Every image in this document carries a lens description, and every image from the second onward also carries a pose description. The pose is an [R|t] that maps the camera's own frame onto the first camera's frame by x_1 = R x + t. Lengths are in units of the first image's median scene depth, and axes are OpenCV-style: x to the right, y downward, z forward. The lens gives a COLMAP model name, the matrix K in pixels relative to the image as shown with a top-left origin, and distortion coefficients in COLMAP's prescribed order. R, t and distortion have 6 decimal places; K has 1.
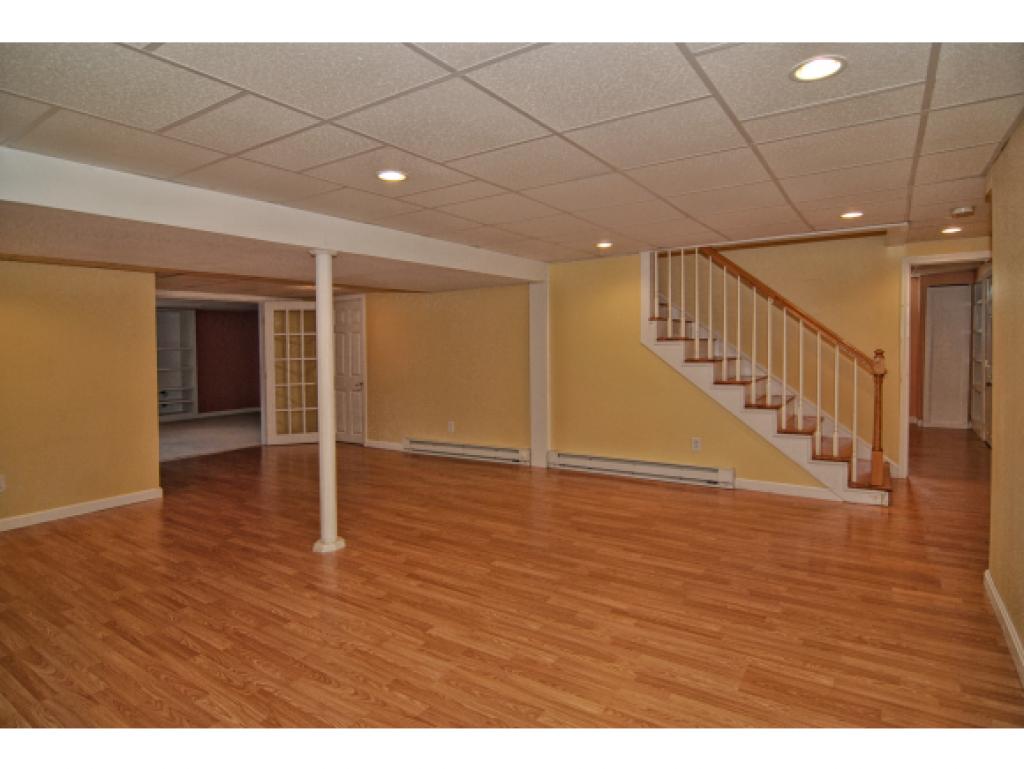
lens RADIAL K [[577.1, 0, 513.1], [0, 577.1, 372.7], [0, 0, 1]] dist [-0.000246, 0.000460]
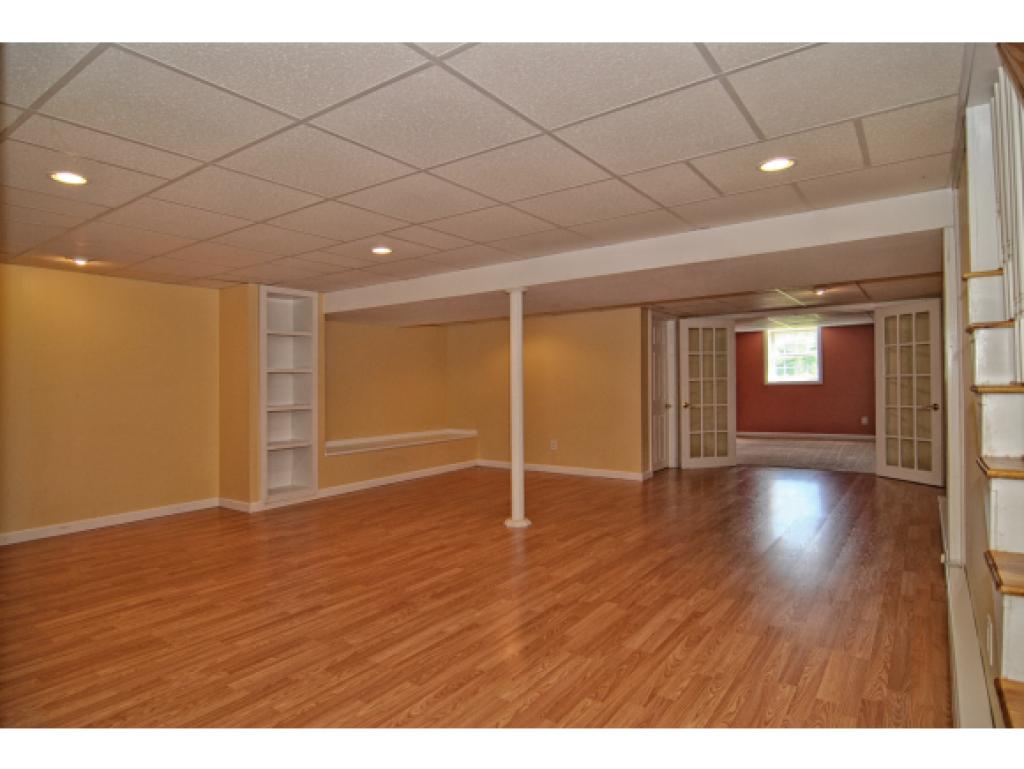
lens RADIAL K [[565.8, 0, 515.3], [0, 565.8, 370.5], [0, 0, 1]] dist [0.001584, -0.001183]
pose [[-0.040229, -0.002864, -0.999186, 1.091124], [-0.025345, 0.999677, -0.001845, -0.036190], [0.998869, 0.025250, -0.040288, 1.244156]]
